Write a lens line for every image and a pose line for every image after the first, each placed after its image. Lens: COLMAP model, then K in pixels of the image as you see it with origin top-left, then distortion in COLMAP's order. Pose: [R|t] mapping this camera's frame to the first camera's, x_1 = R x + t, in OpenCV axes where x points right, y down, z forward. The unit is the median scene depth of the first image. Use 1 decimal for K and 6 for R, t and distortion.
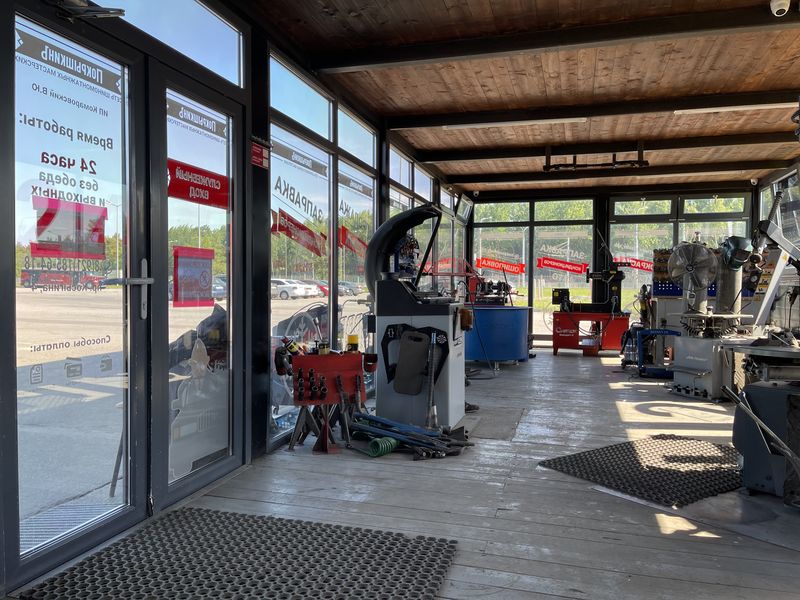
lens RADIAL K [[606.1, 0, 400.0], [0, 606.1, 300.0], [0, 0, 1]] dist [0.075264, -0.100808]
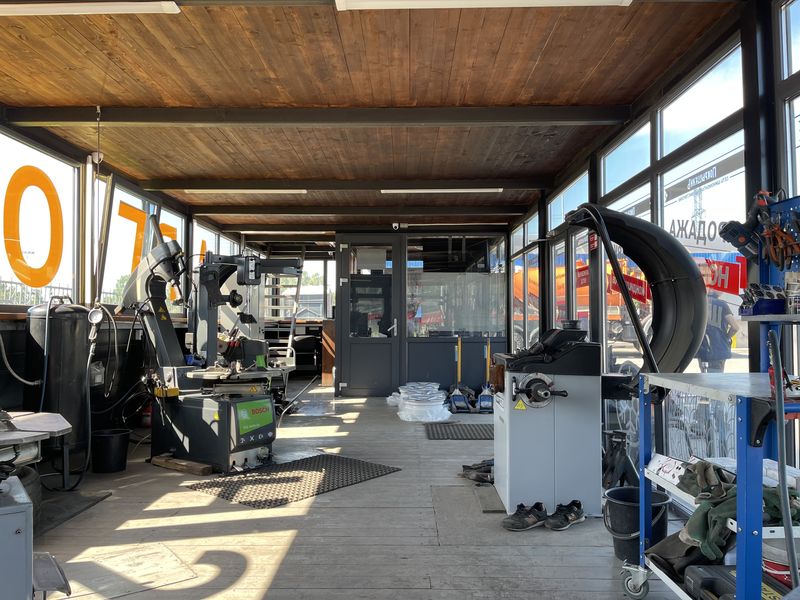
lens RADIAL K [[606.1, 0, 400.0], [0, 606.1, 300.0], [0, 0, 1]] dist [0.075264, -0.100808]
pose [[-0.965732, -0.011930, -0.259266, 0.340382], [-0.008680, 0.999869, -0.013677, -0.043365], [0.259395, -0.010957, -0.965709, 1.339351]]
